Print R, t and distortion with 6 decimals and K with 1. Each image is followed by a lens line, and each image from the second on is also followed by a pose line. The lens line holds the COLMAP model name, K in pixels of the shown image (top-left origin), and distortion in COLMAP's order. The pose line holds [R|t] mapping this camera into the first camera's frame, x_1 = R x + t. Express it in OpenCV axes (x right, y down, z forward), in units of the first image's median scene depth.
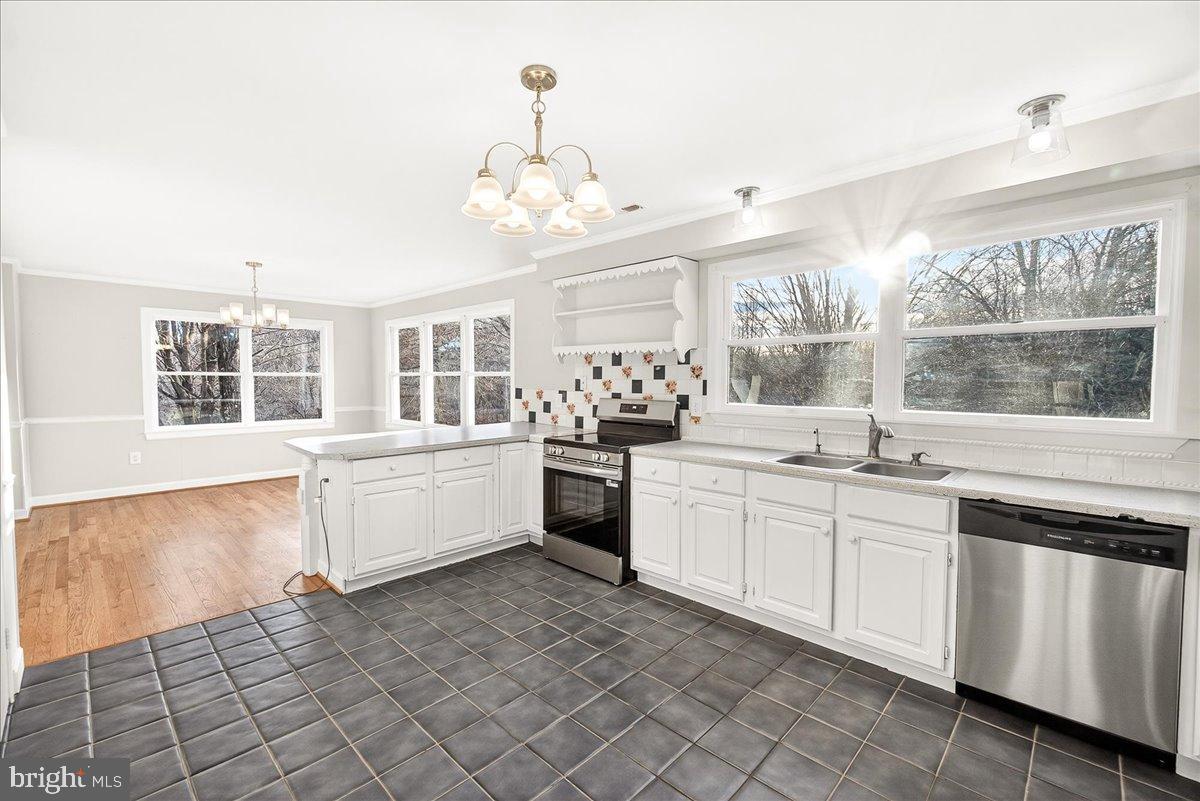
lens RADIAL K [[510.6, 0, 589.8], [0, 510.6, 398.9], [0, 0, 1]] dist [-0.002461, -0.000284]
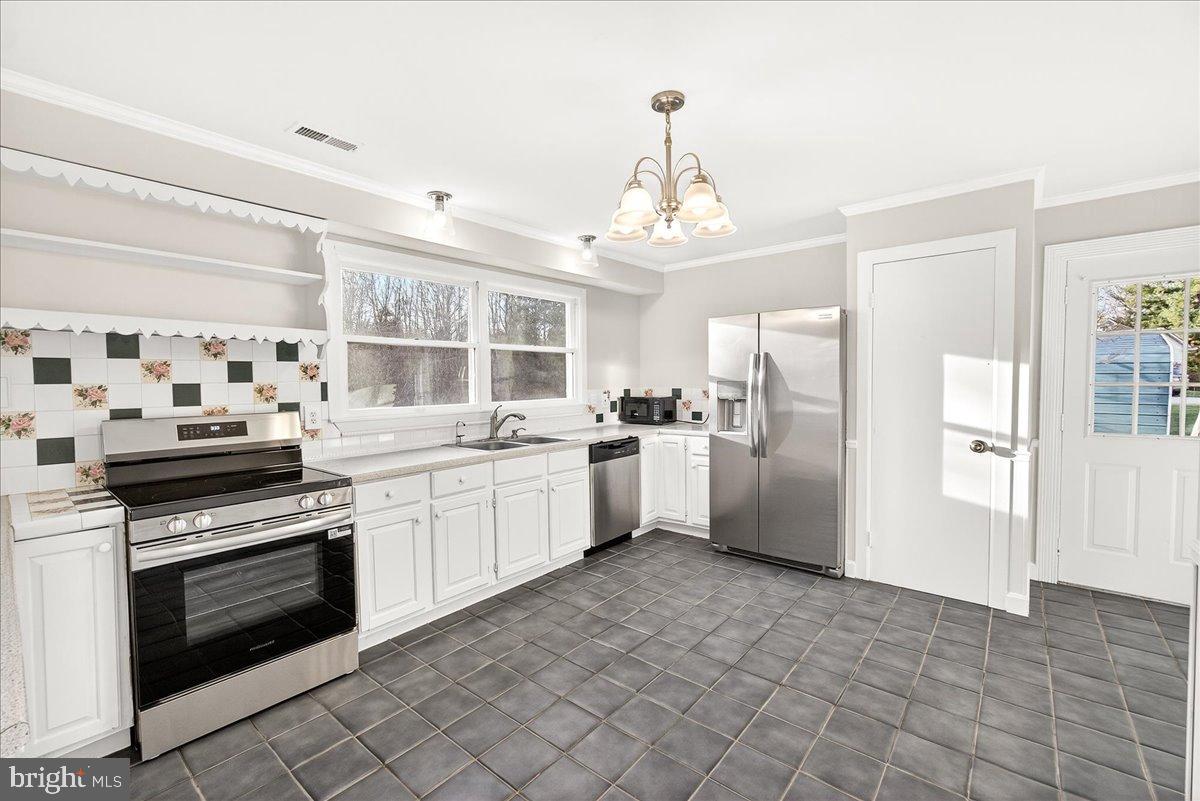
lens RADIAL K [[510.6, 0, 589.8], [0, 510.6, 398.9], [0, 0, 1]] dist [-0.002461, -0.000284]
pose [[-0.076847, -0.040407, 0.996224, -0.616874], [0.047492, 0.997896, 0.044138, -0.026792], [-0.995911, 0.050705, -0.074767, 0.659380]]
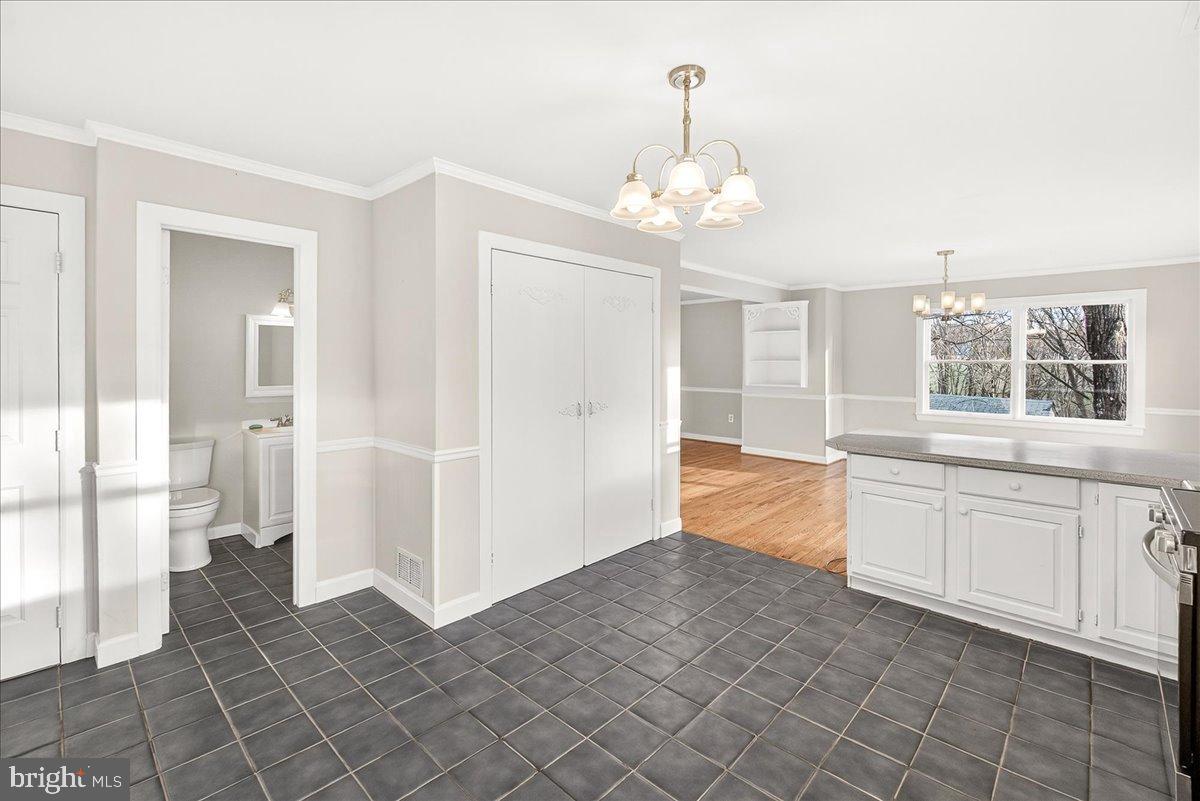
lens RADIAL K [[527.6, 0, 596.2], [0, 527.6, 363.0], [0, 0, 1]] dist [-0.000220, 0.000079]
pose [[0.019390, 0.001116, -0.999811, 0.481514], [-0.043981, 0.999032, 0.000262, -0.027896], [0.998844, 0.043967, 0.019420, 0.426407]]
